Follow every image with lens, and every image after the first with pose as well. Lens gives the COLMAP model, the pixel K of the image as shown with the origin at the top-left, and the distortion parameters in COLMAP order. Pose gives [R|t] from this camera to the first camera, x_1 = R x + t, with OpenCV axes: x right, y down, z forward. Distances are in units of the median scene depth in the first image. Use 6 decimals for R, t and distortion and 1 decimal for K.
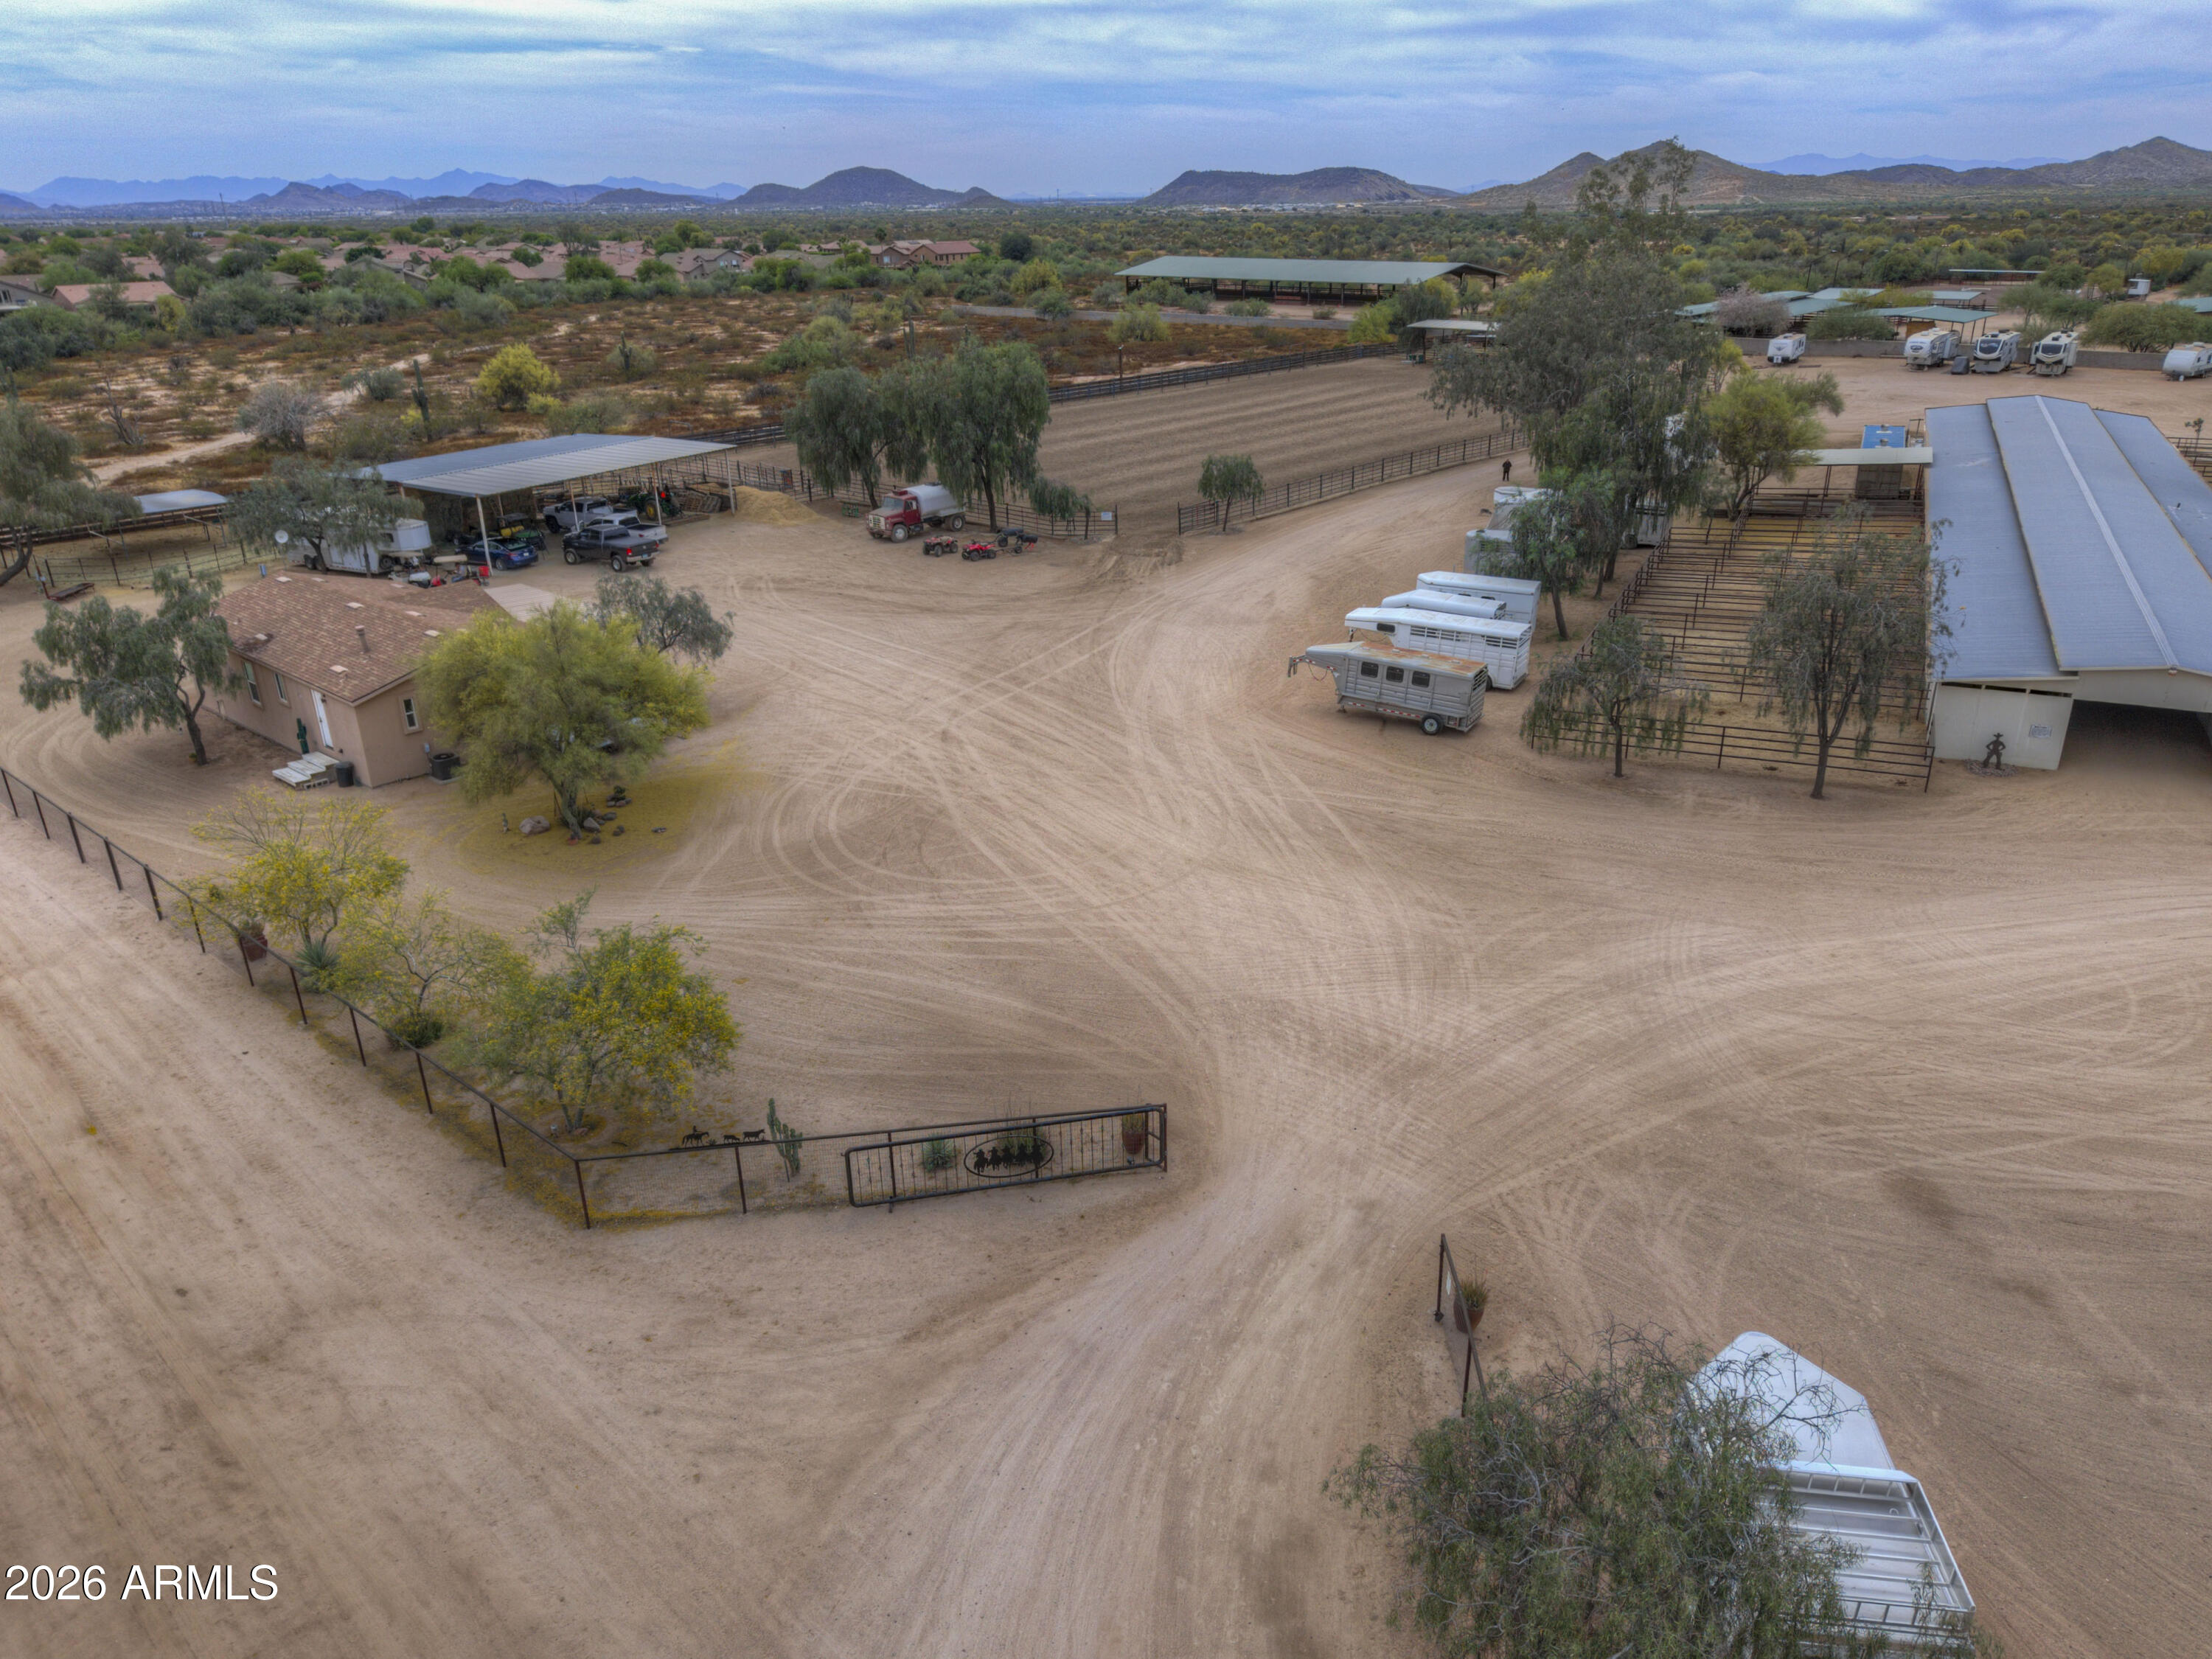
lens RADIAL K [[1524.2, 0, 1163.6], [0, 1524.2, 828.5], [0, 0, 1]] dist [0.055824, -0.056558]
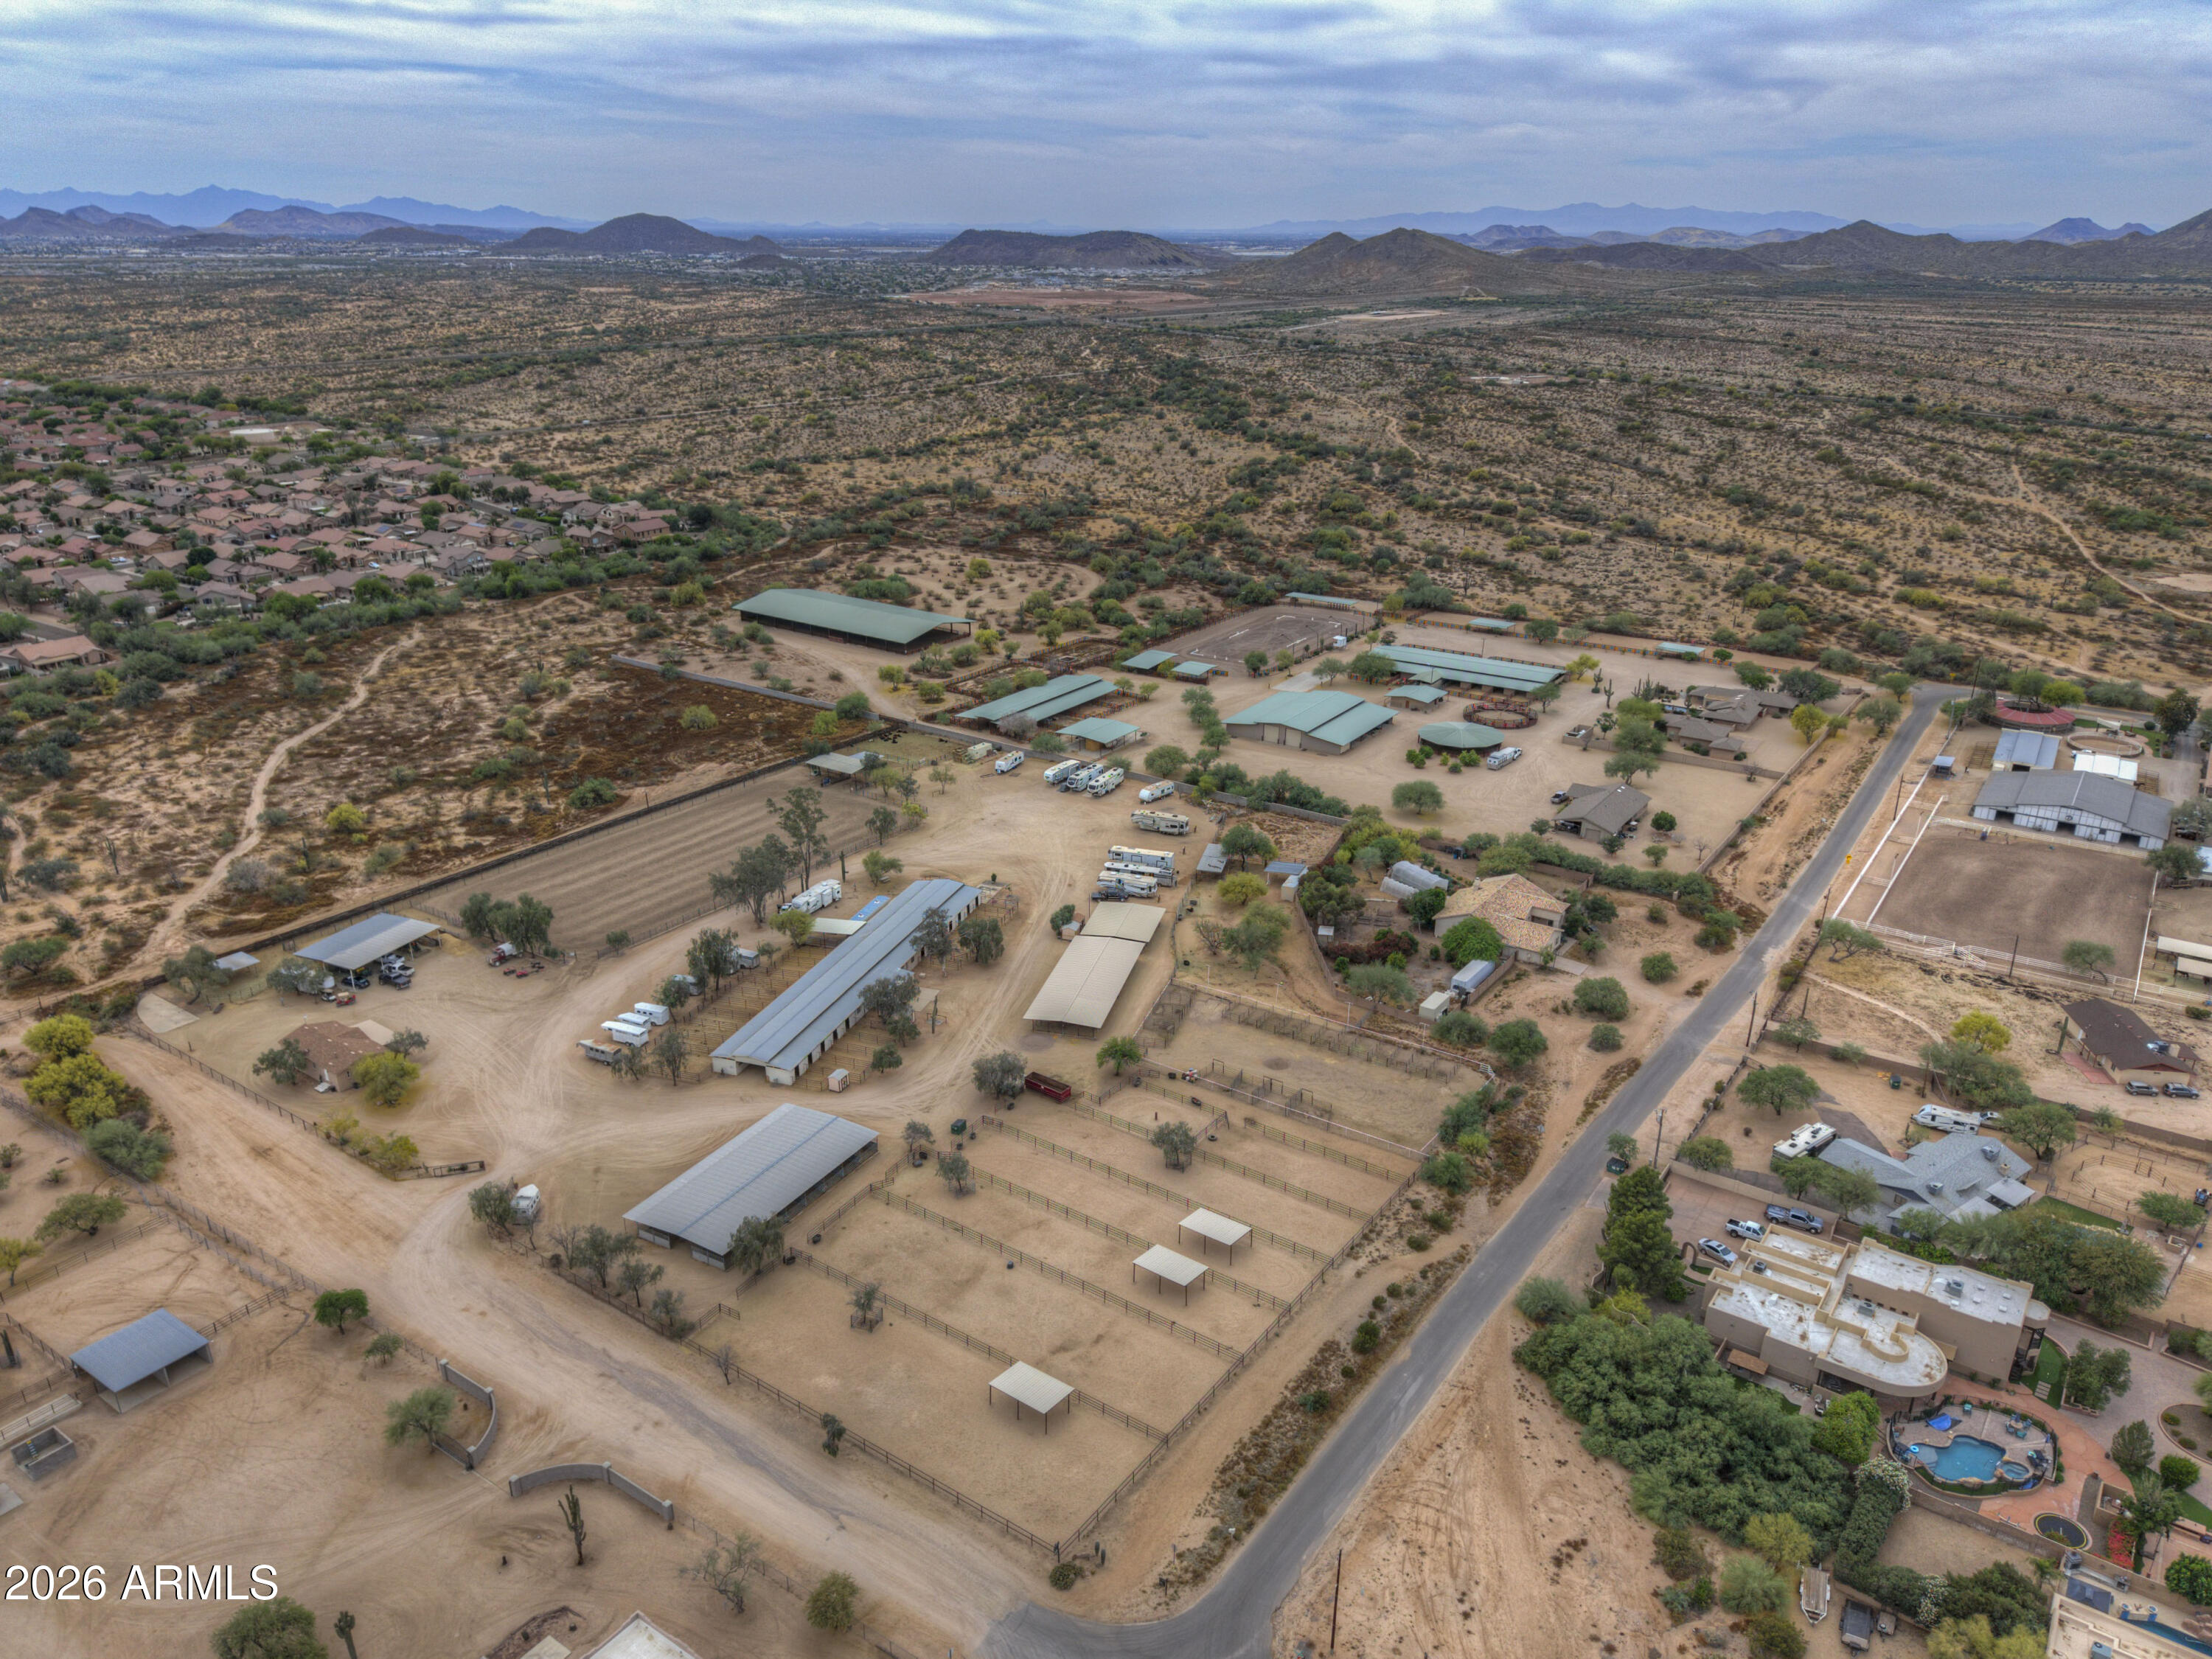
lens RADIAL K [[1519.5, 0, 1111.3], [0, 1519.5, 826.5], [0, 0, 1]] dist [0.010626, -0.005029]
pose [[0.994753, -0.016198, 0.101017, 1.141802], [0.019036, 0.999449, -0.027197, -0.573902], [-0.100521, 0.028977, 0.994513, -3.264813]]
